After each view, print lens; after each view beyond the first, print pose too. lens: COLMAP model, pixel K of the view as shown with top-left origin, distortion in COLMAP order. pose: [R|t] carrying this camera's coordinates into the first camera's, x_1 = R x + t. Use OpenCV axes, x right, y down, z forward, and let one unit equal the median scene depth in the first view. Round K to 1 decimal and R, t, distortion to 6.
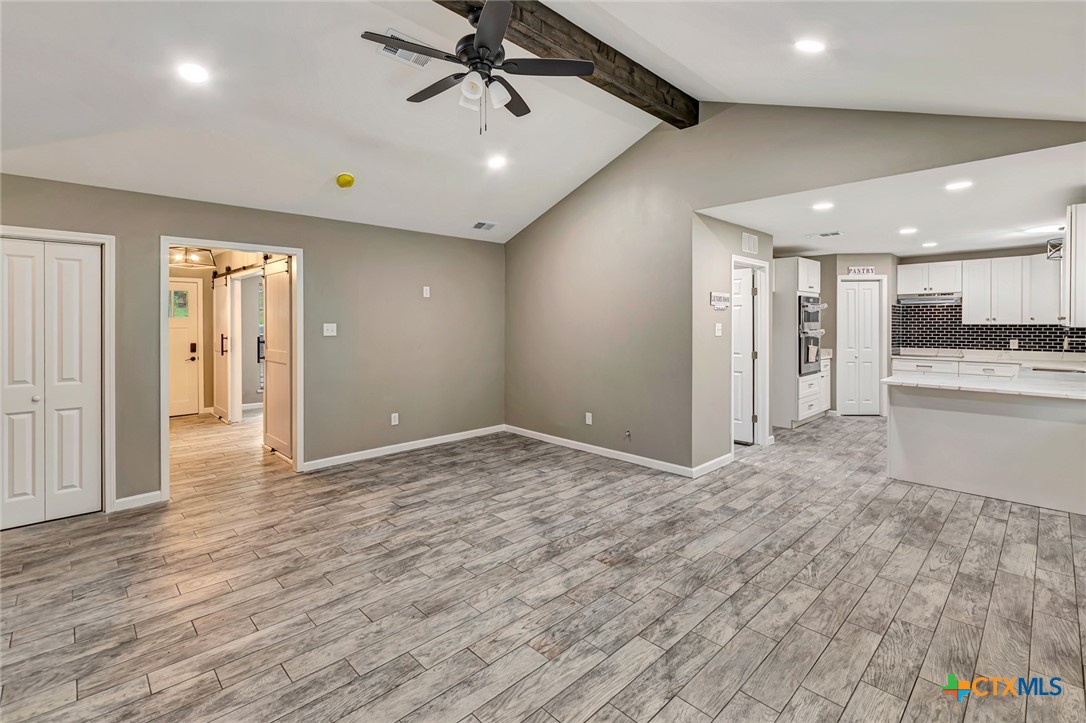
lens RADIAL K [[490.0, 0, 548.4], [0, 490.0, 329.4], [0, 0, 1]] dist [0.011440, -0.004835]
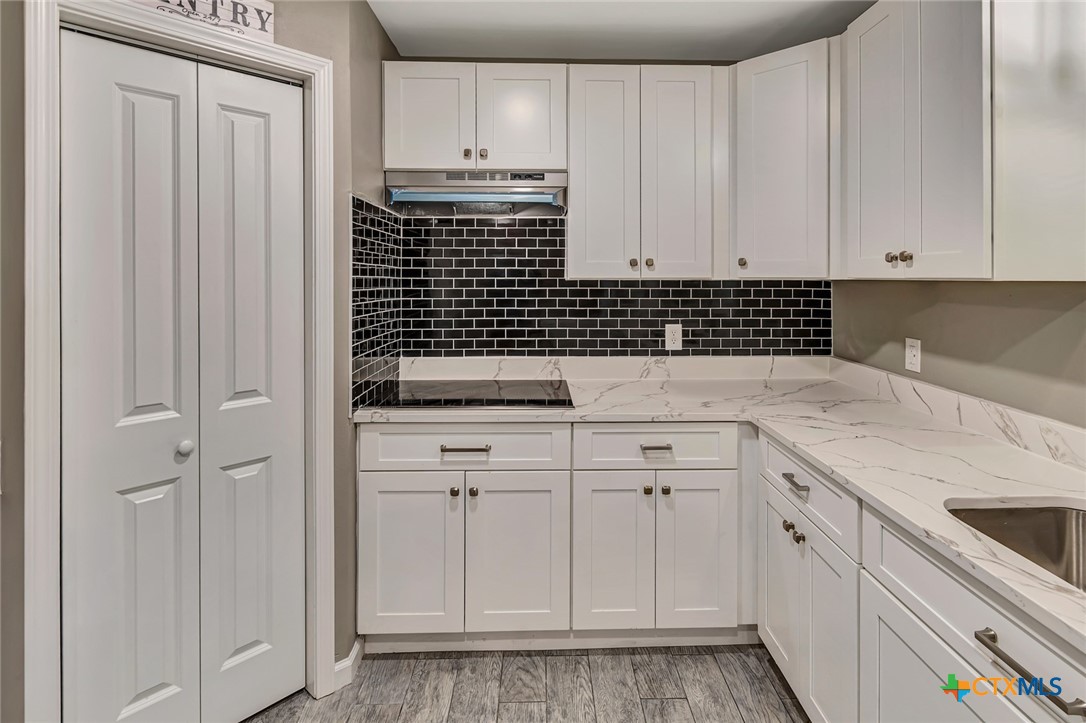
lens RADIAL K [[536.0, 0, 554.7], [0, 536.0, 274.5], [0, 0, 1]] dist [0.001745, -0.001585]
pose [[0.677240, 0.003359, 0.735755, 1.133176], [0.007630, 0.999904, -0.011588, -0.018401], [-0.735723, 0.013461, 0.677149, 1.493261]]
